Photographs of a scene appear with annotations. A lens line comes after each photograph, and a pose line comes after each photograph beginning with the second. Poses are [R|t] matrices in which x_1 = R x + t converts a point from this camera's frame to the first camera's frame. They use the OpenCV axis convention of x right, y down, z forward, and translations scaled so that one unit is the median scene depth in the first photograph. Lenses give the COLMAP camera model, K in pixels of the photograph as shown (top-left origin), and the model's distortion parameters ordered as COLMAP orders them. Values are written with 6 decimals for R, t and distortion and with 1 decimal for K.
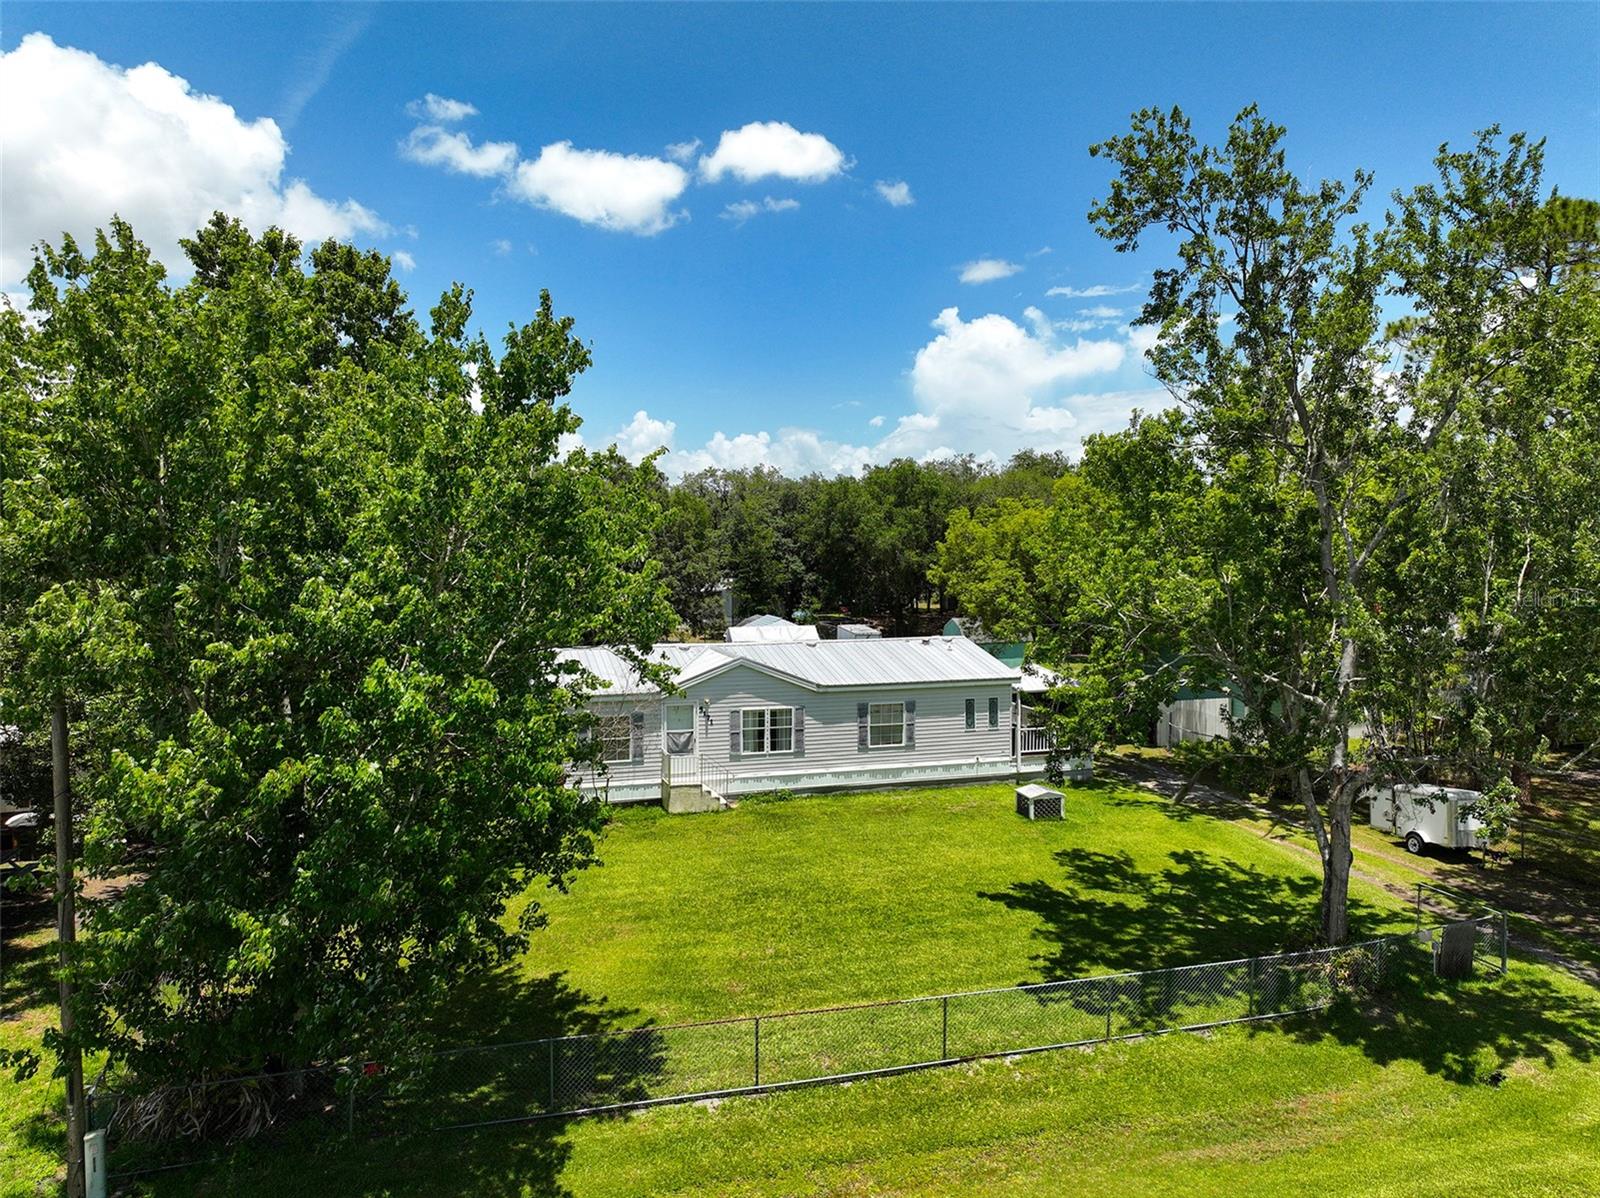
lens RADIAL K [[1123.2, 0, 800.0], [0, 1123.2, 599.0], [0, 0, 1]] dist [-0.010062, -0.024596]
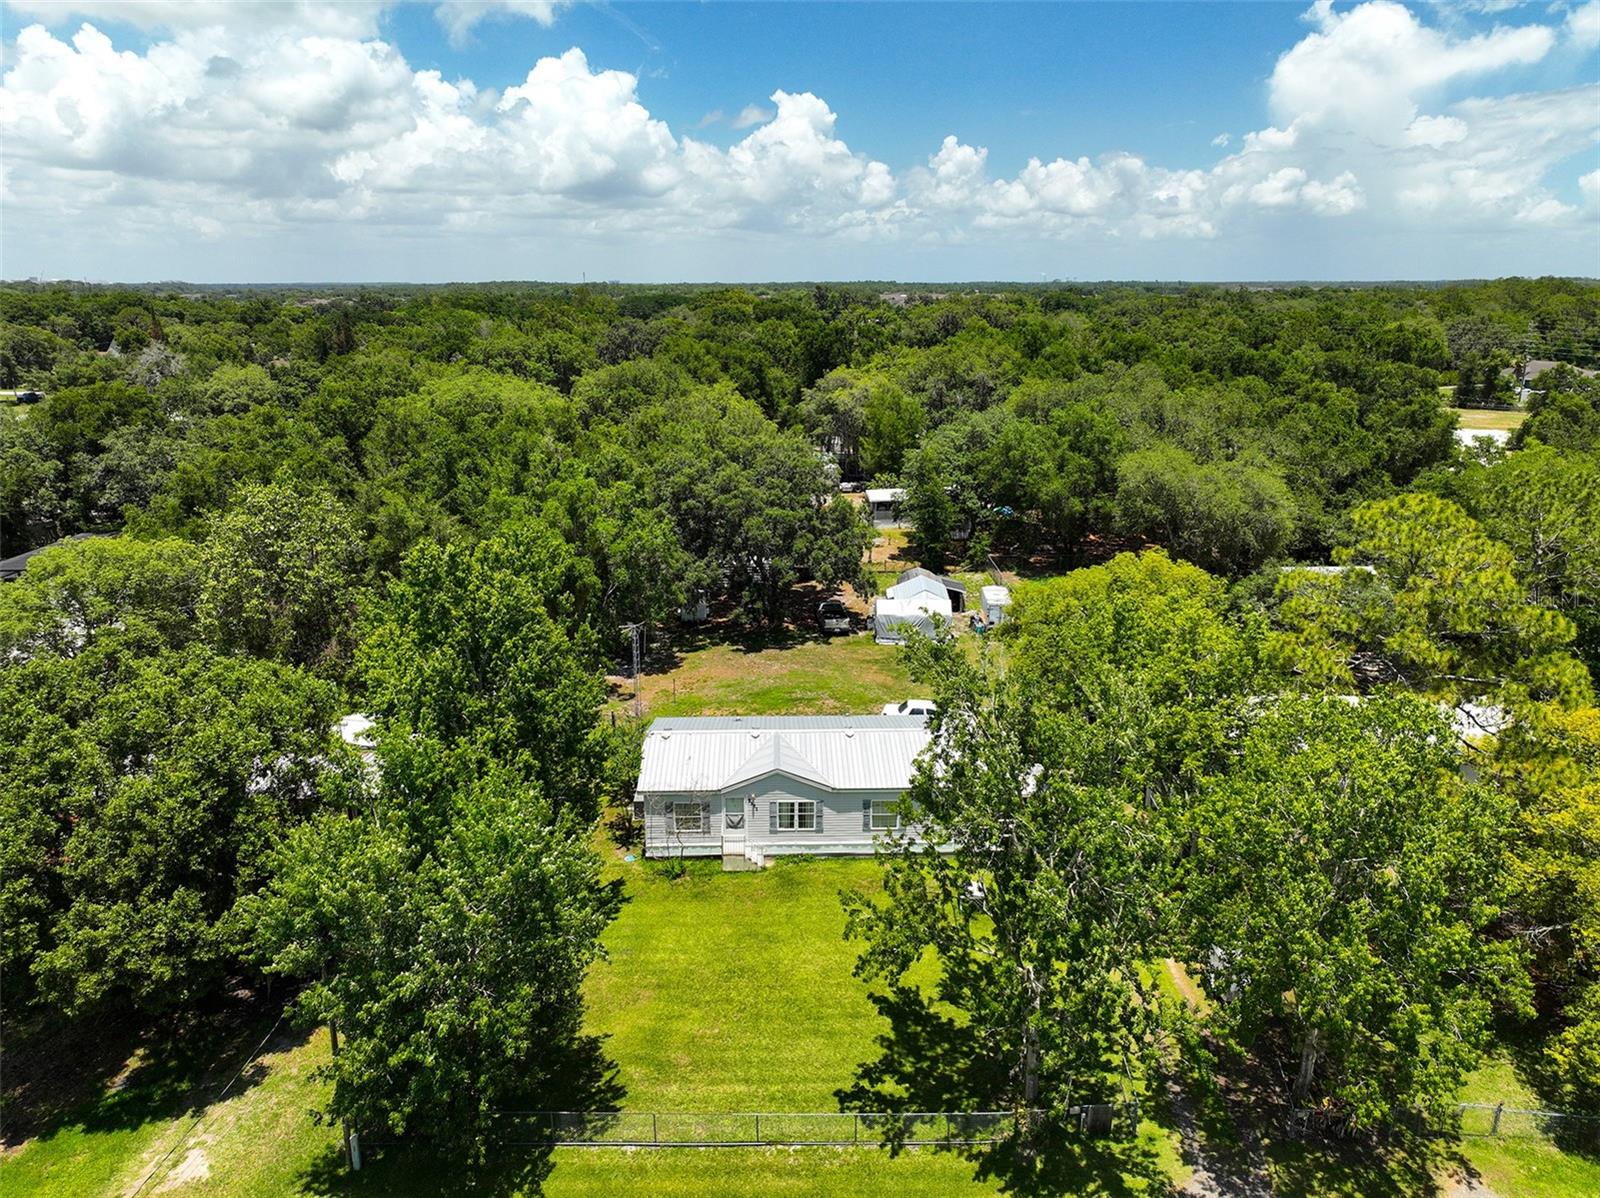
lens RADIAL K [[1123.8, 0, 800.0], [0, 1123.8, 599.0], [0, 0, 1]] dist [0.007208, 0.002565]
pose [[0.966021, 0.069872, -0.248841, 0.405846], [-0.016901, 0.977782, 0.208941, -0.586691], [0.257912, -0.197636, 0.945739, -0.391561]]
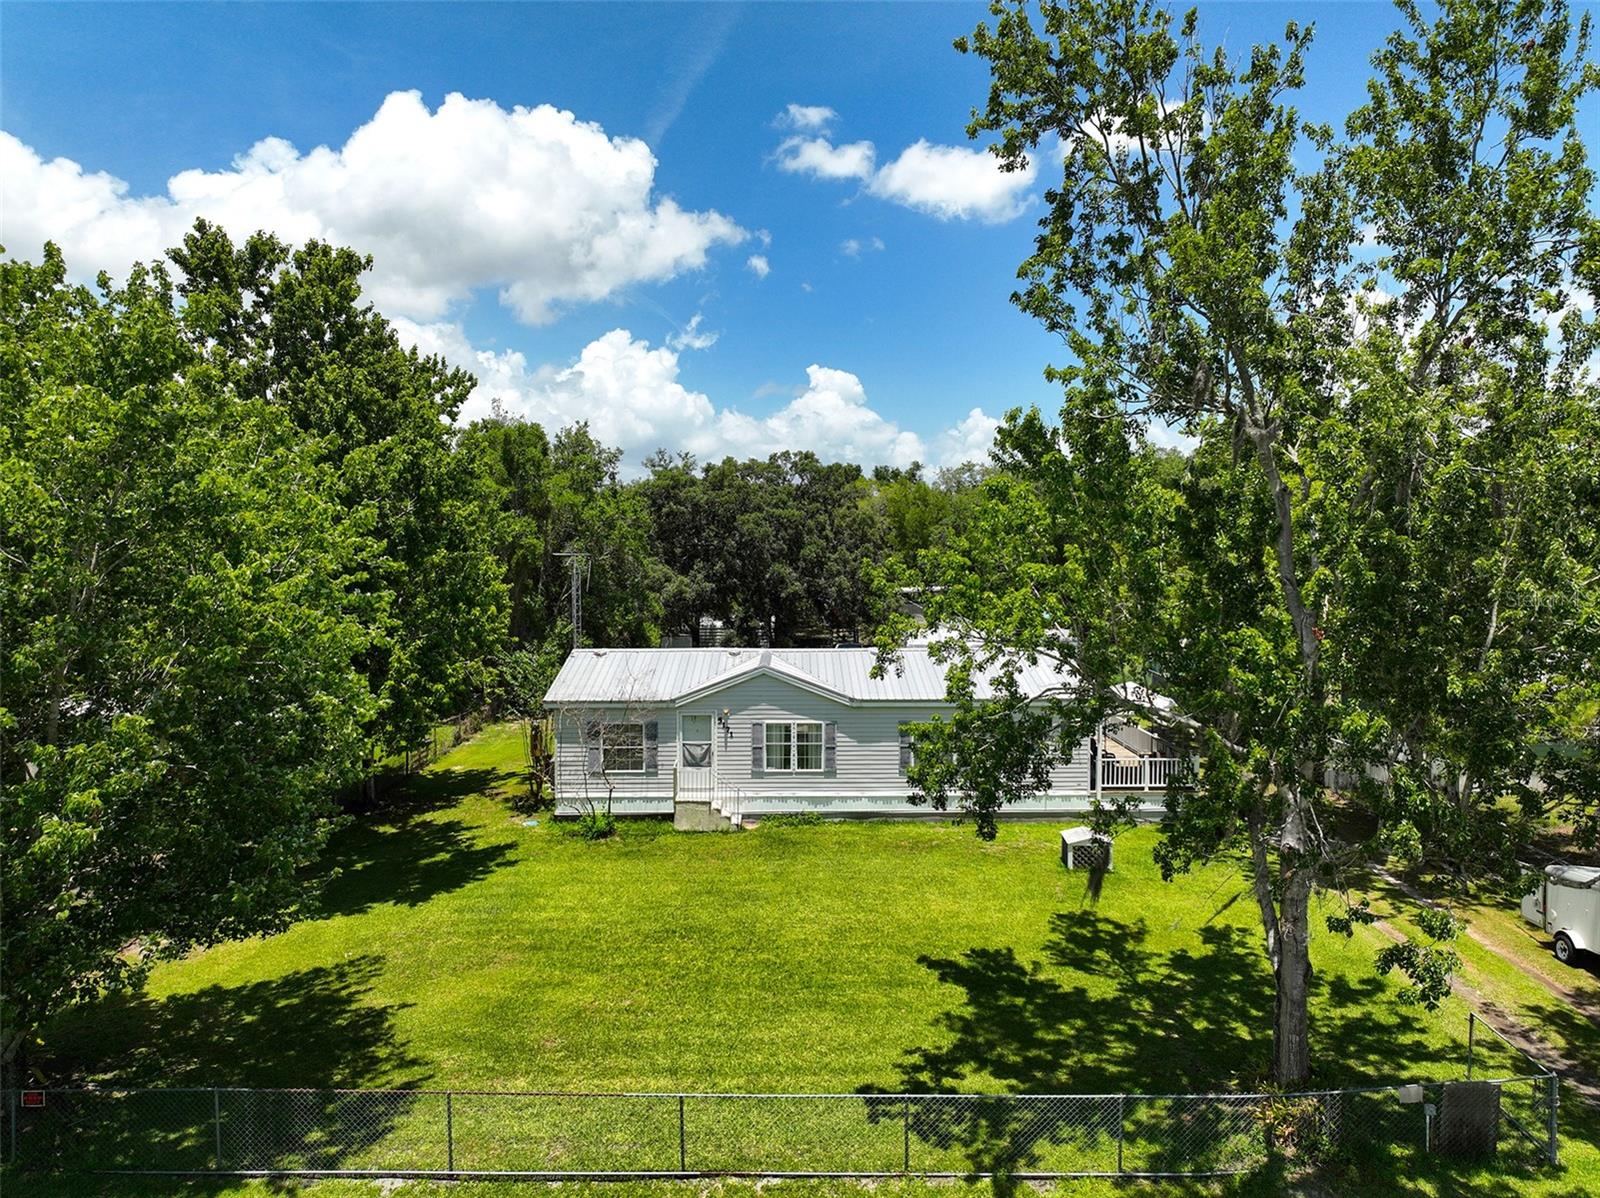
lens RADIAL K [[1129.6, 0, 800.0], [0, 1129.6, 599.0], [0, 0, 1]] dist [-0.006026, 0.000725]
pose [[0.961823, 0.016886, -0.273152, 0.290111], [-0.016361, 0.999857, 0.004198, -0.008357], [0.273183, 0.000431, 0.961962, 0.154845]]
